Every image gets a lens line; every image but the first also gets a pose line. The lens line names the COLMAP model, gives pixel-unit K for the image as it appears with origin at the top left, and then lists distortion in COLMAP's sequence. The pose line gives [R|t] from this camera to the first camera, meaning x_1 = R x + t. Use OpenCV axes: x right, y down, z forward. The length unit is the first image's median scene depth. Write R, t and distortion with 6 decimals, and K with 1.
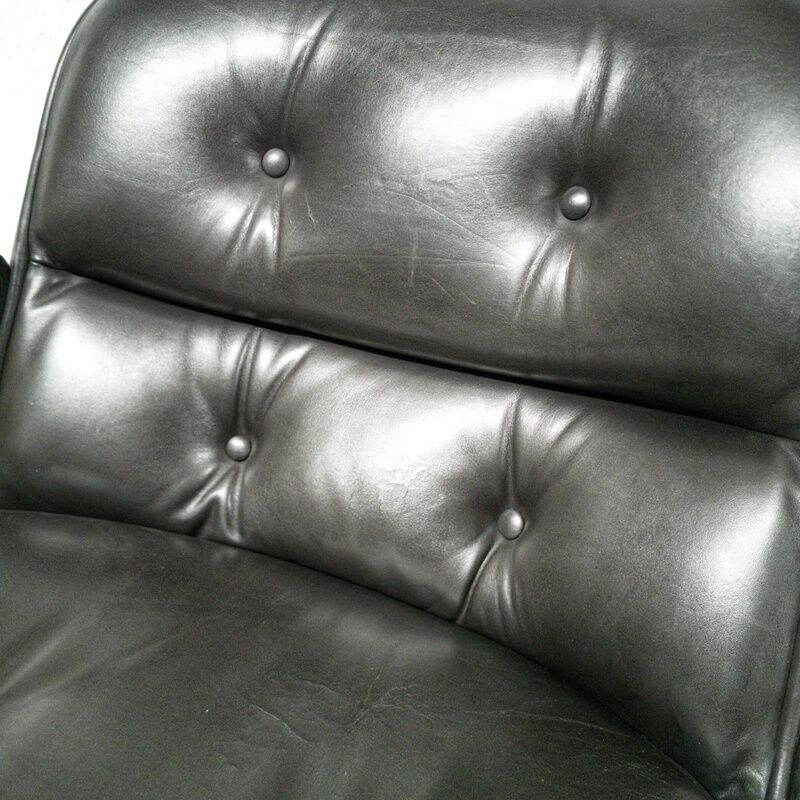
lens RADIAL K [[842.0, 0, 400.0], [0, 842.0, 400.0], [0, 0, 1]] dist [0.092156, -0.200273]
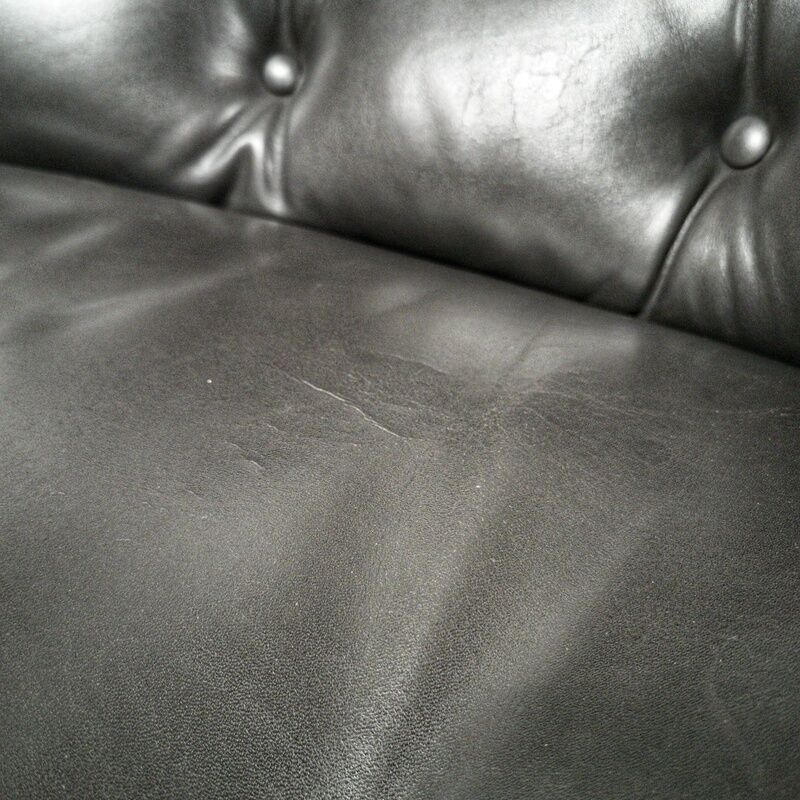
lens RADIAL K [[842.0, 0, 400.0], [0, 842.0, 400.0], [0, 0, 1]] dist [0.092156, -0.200273]
pose [[0.996731, 0.016582, -0.079066, -0.053534], [-0.005872, 0.990989, 0.133811, 0.242887], [0.080573, -0.132909, 0.987848, 0.388912]]
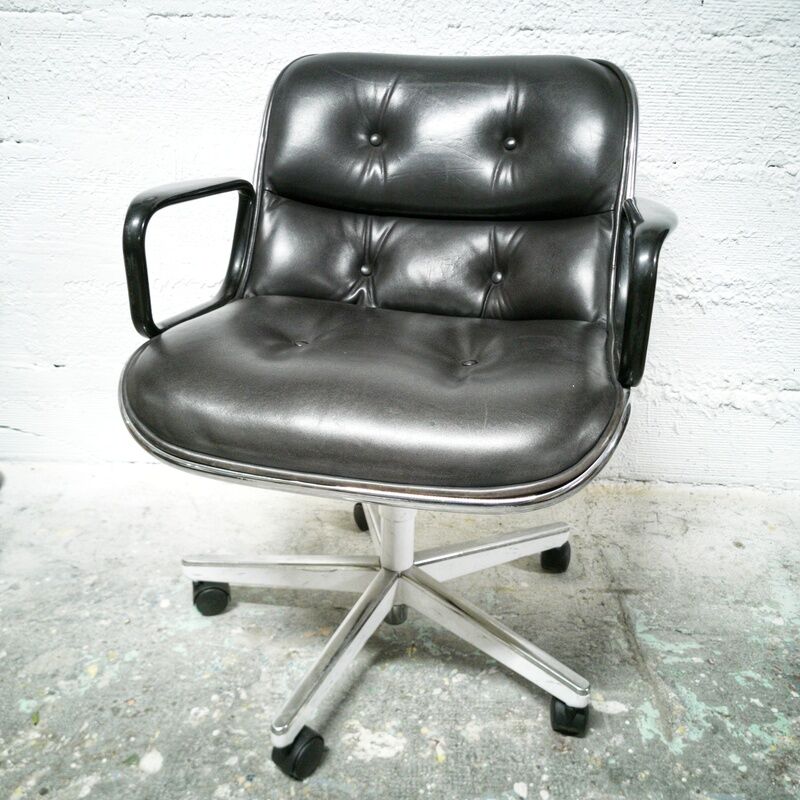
lens RADIAL K [[842.0, 0, 400.0], [0, 842.0, 400.0], [0, 0, 1]] dist [0.092156, -0.200273]
pose [[0.974783, -0.093617, 0.202569, -0.658270], [0.114080, 0.989222, -0.091794, 0.678967], [-0.191792, 0.112588, 0.974956, -1.252525]]
